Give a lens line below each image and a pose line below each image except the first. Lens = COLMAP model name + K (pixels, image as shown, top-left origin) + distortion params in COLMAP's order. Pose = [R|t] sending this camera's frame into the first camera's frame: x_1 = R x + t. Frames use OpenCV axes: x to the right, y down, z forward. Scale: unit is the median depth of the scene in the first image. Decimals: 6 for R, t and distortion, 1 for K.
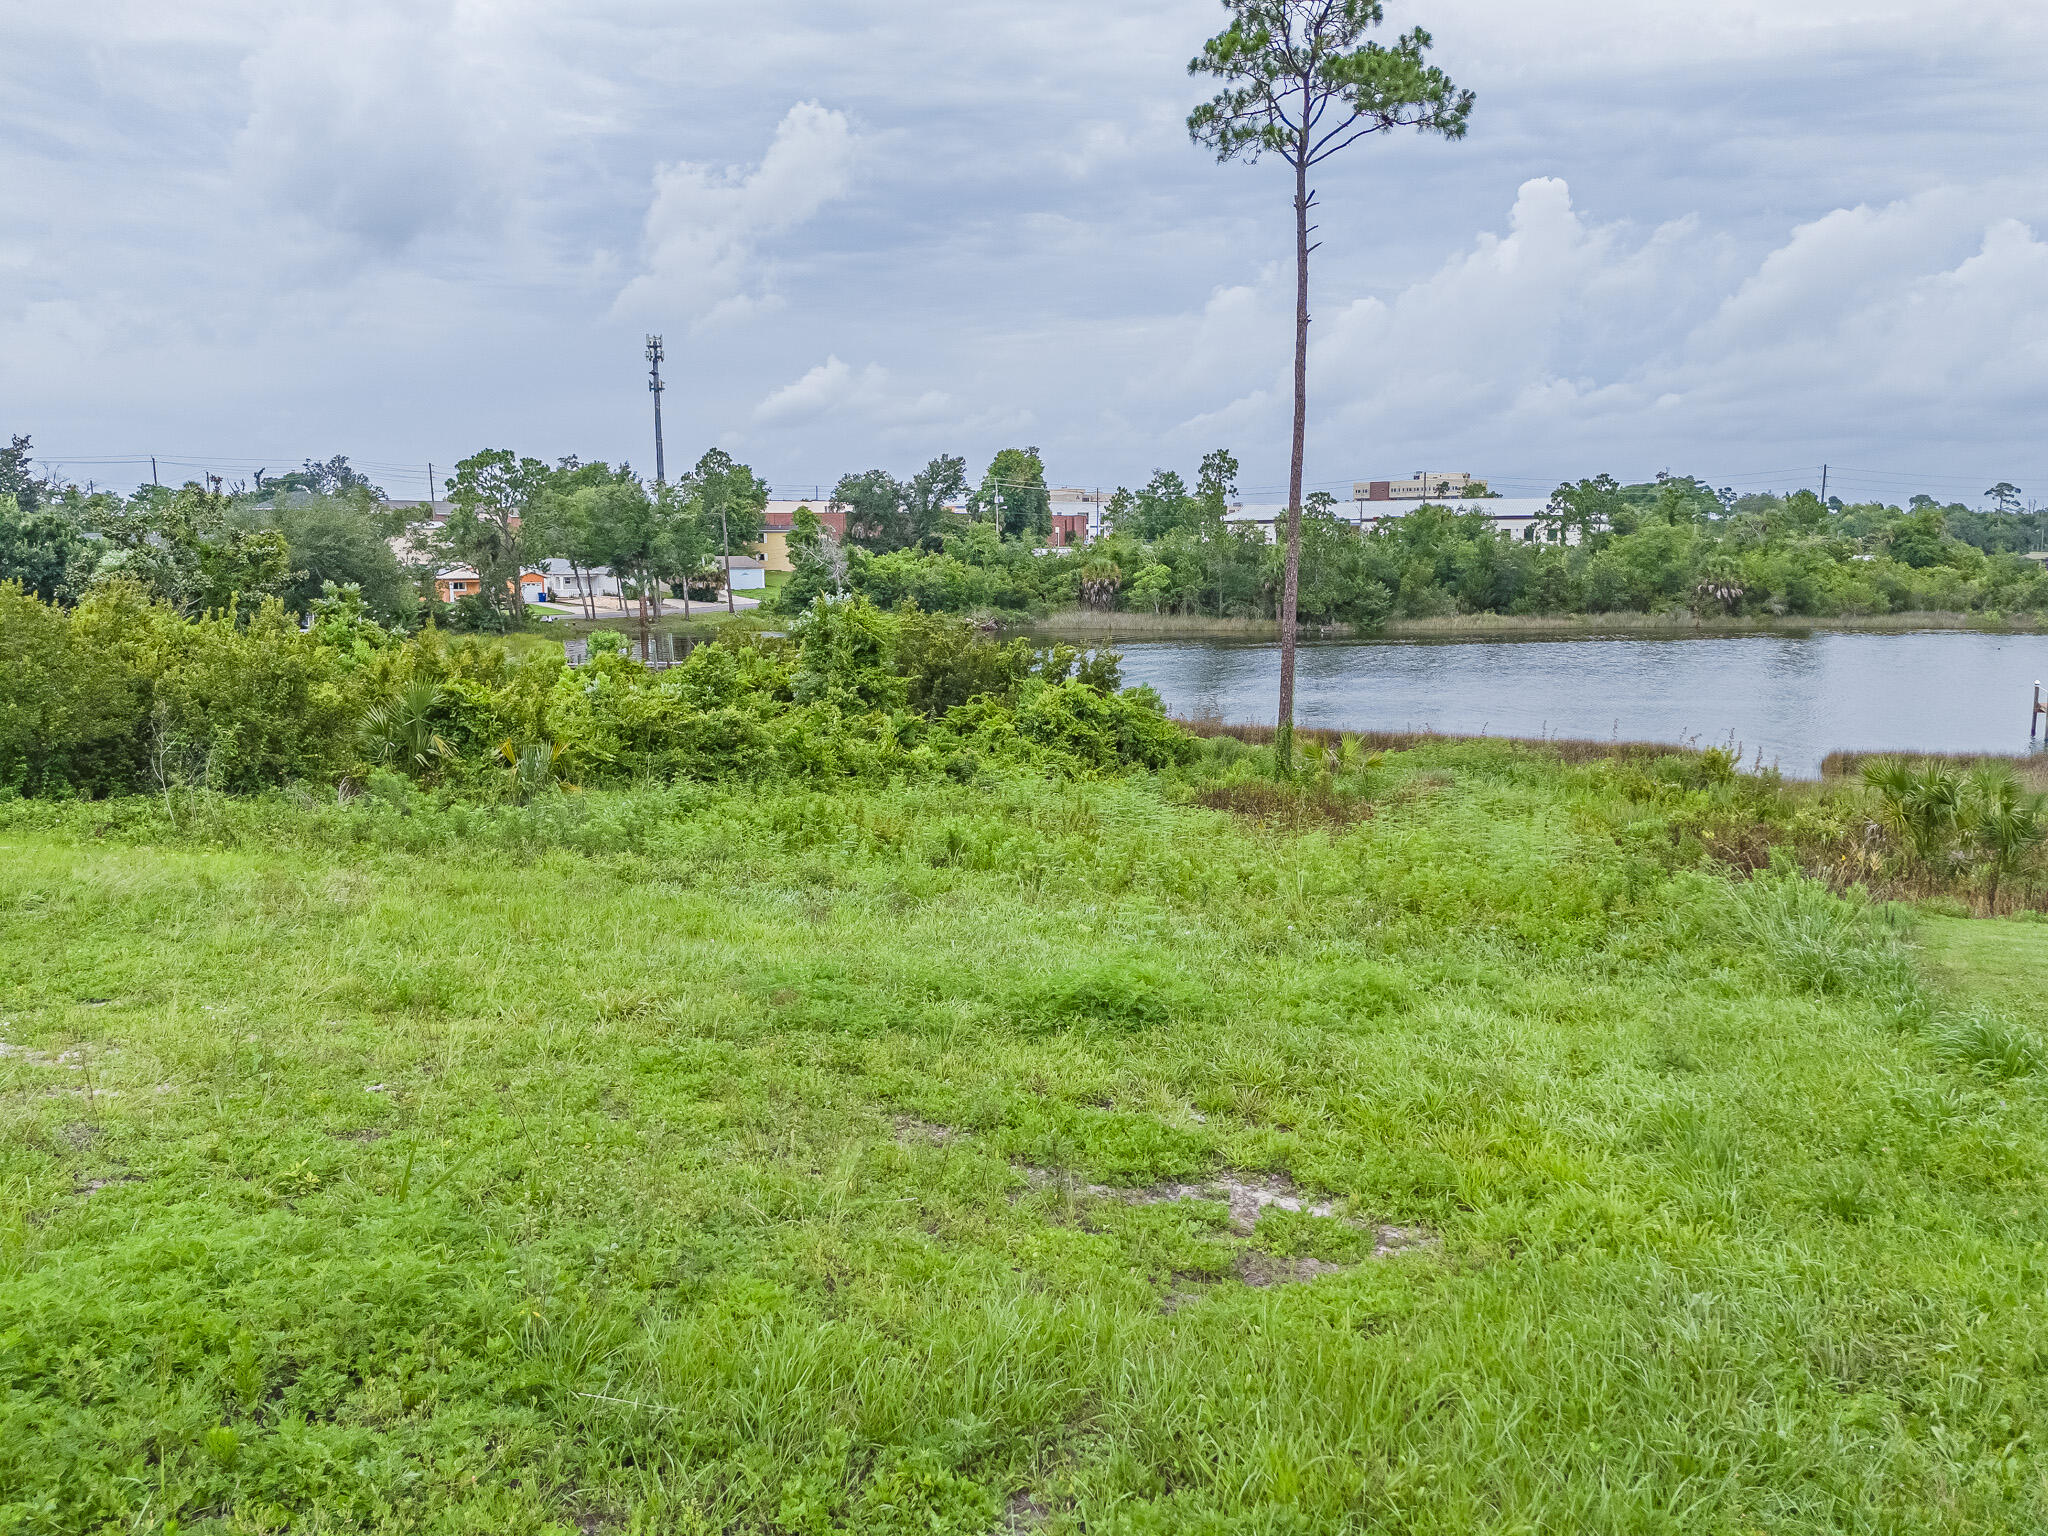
lens RADIAL K [[1506.6, 0, 1024.0], [0, 1506.6, 768.0], [0, 0, 1]] dist [0.081985, -0.085766]
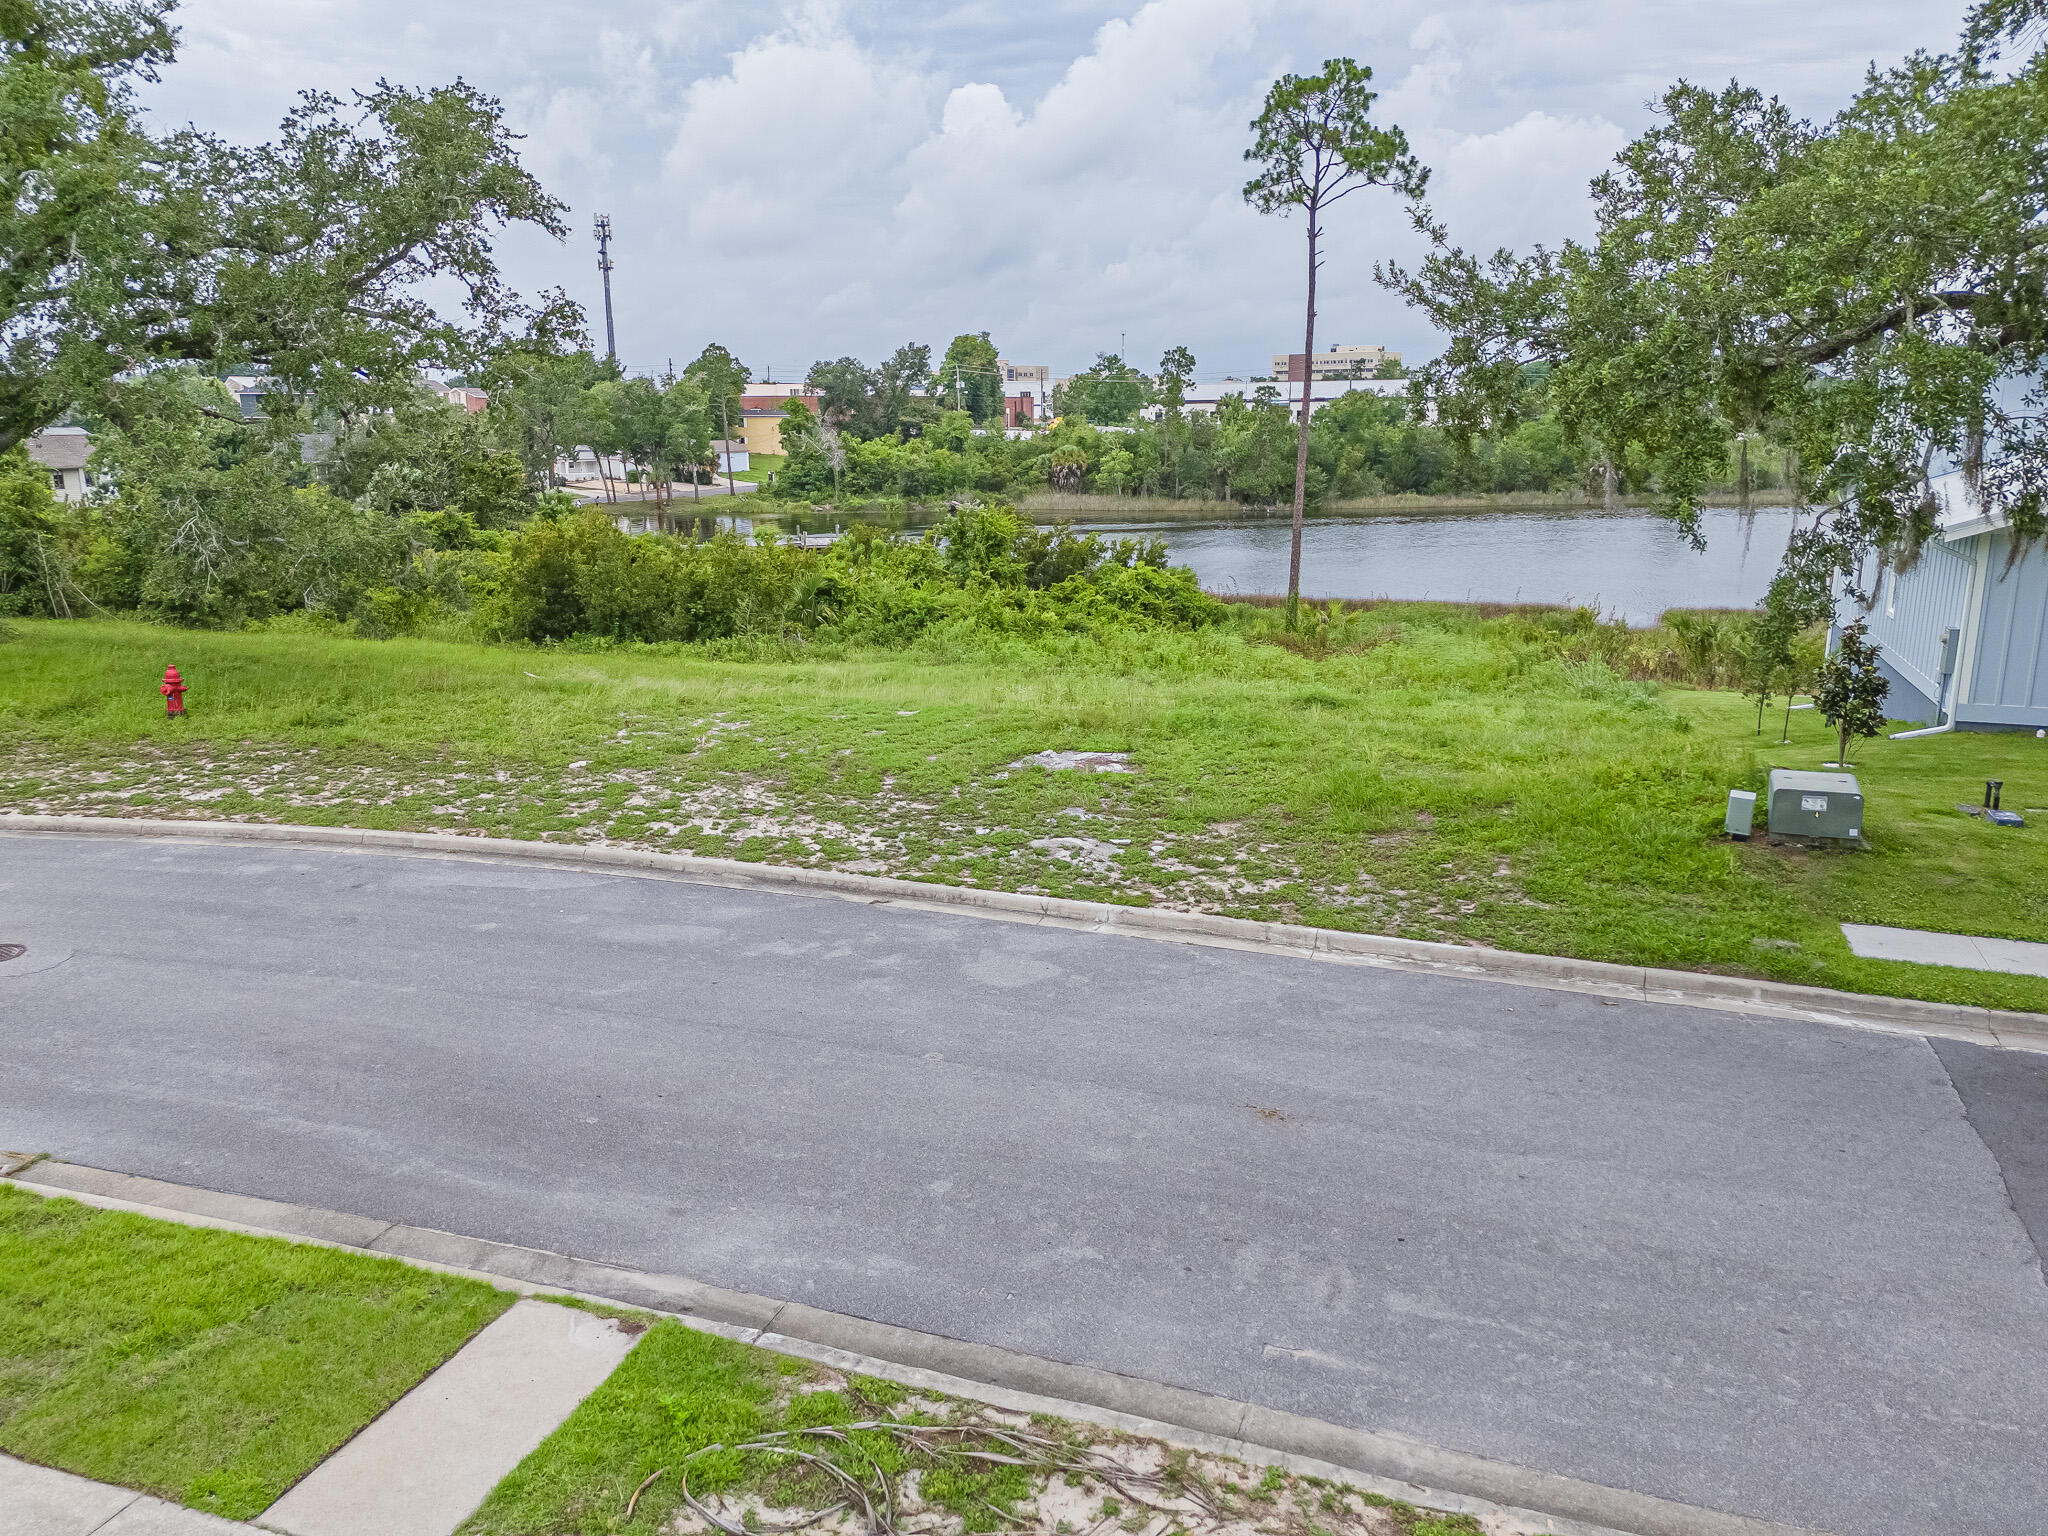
lens RADIAL K [[1506.6, 0, 1024.0], [0, 1506.6, 768.0], [0, 0, 1]] dist [0.081985, -0.085766]
pose [[0.998277, -0.016092, 0.056422, -0.051897], [0.011250, 0.996309, 0.085101, 0.003464], [-0.057583, -0.084320, 0.994774, -0.135321]]
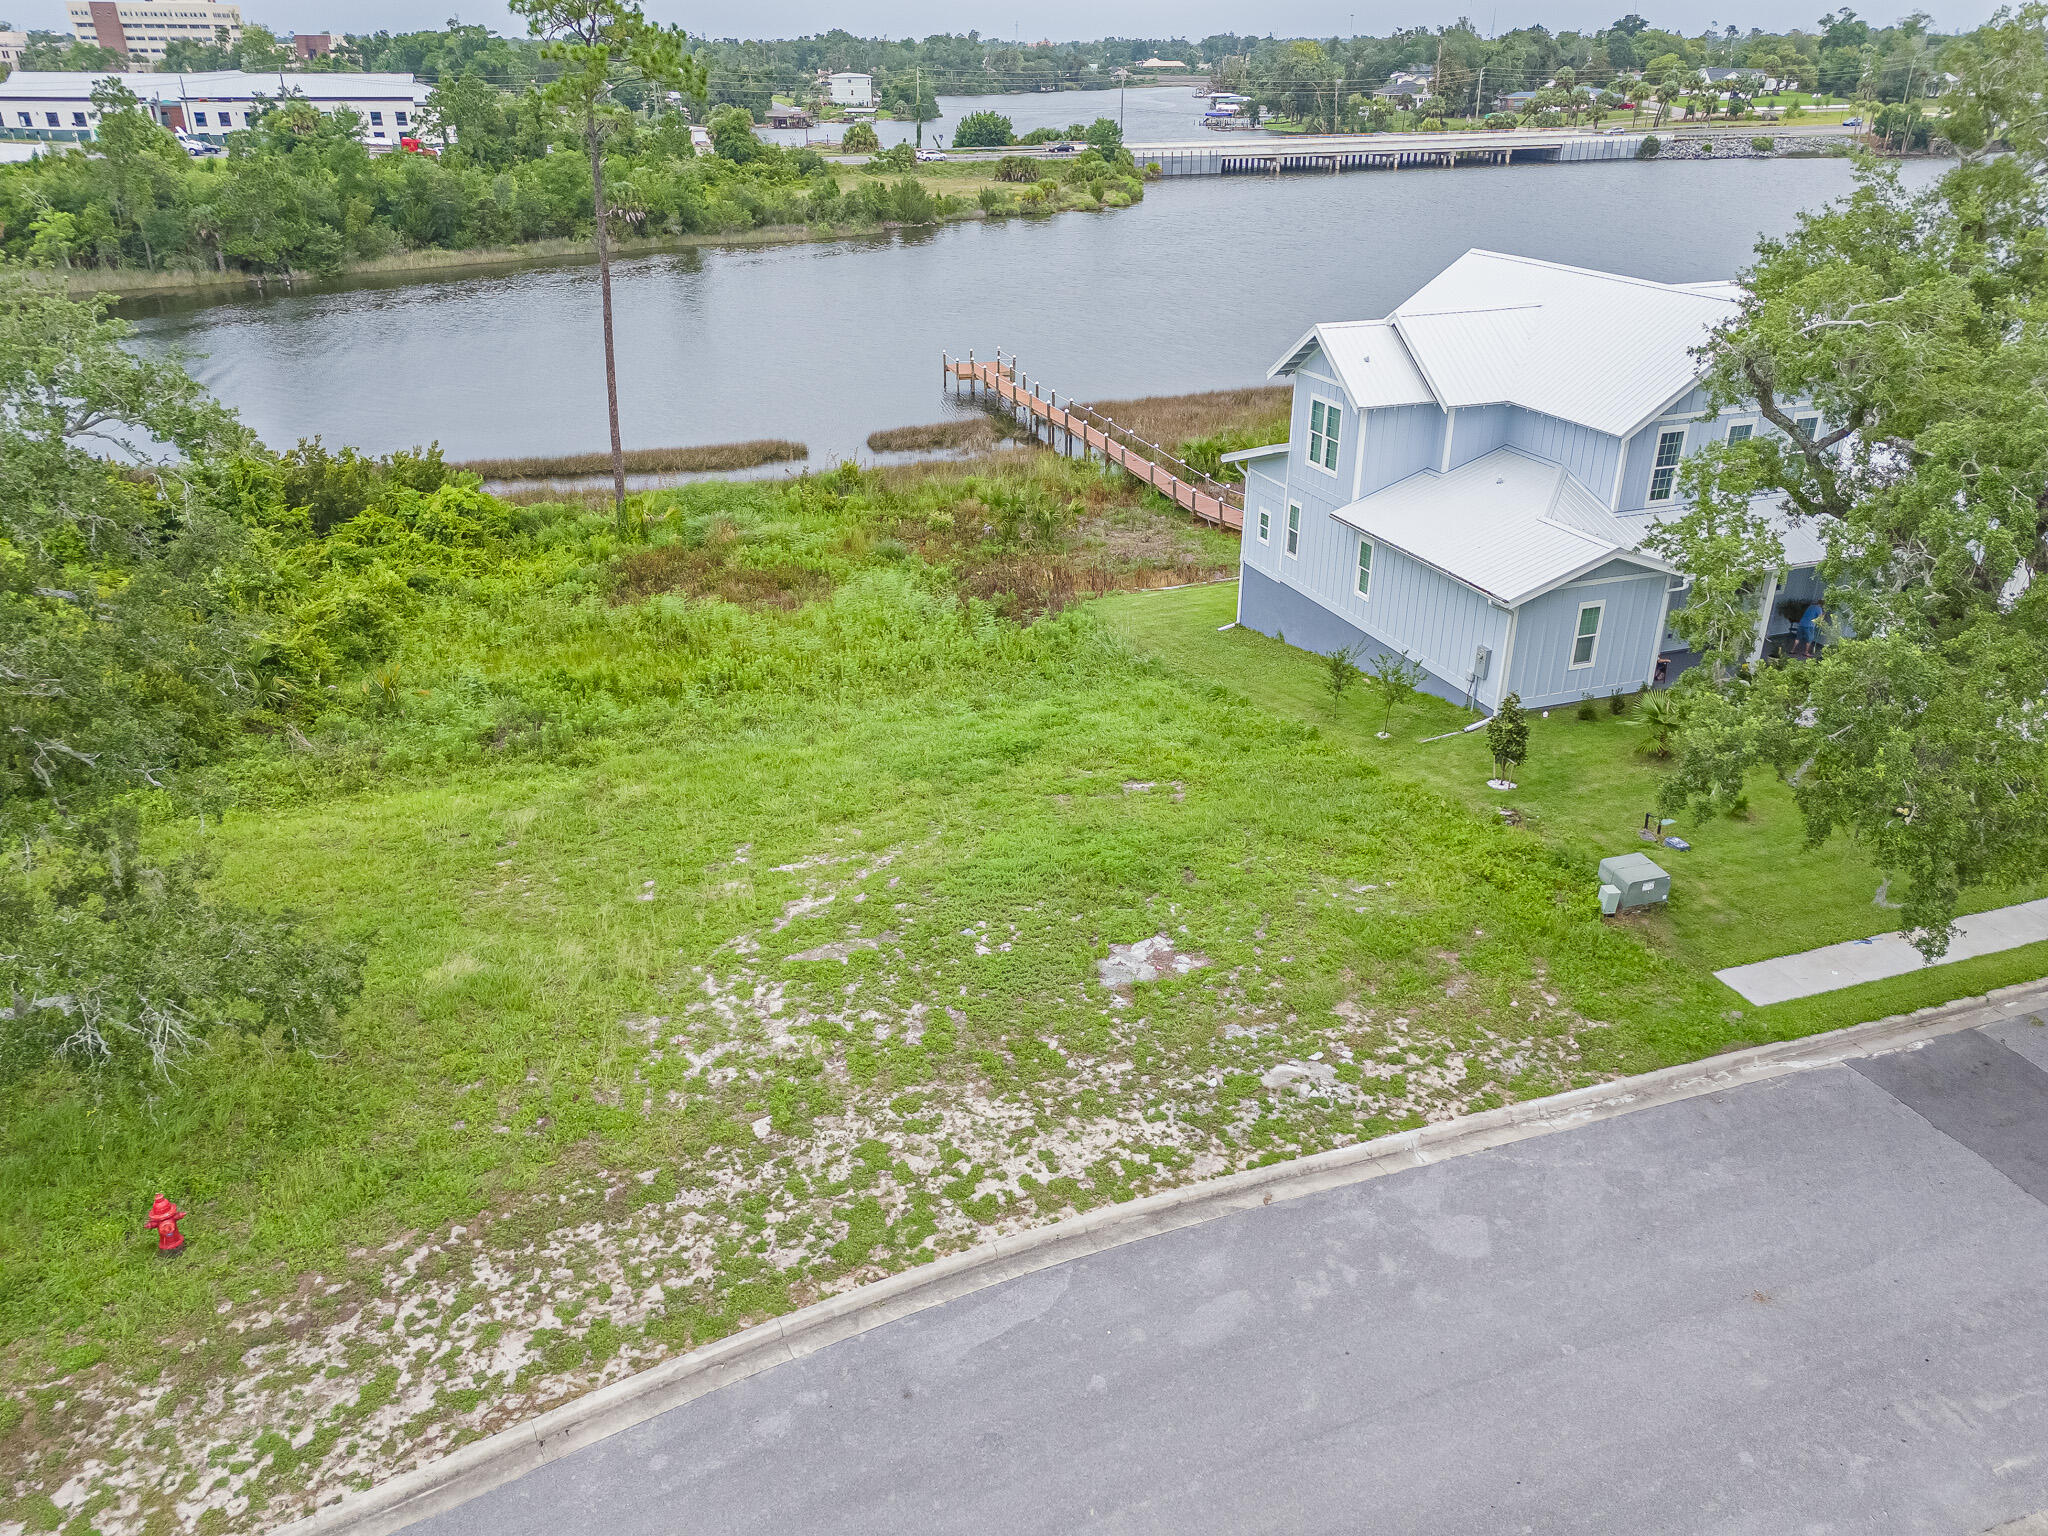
lens RADIAL K [[1506.6, 0, 1024.0], [0, 1506.6, 768.0], [0, 0, 1]] dist [0.081985, -0.085766]
pose [[0.732482, -0.291236, 0.615347, -0.153789], [0.100653, 0.940271, 0.325206, -0.066879], [-0.673304, -0.176272, 0.718046, -0.101262]]
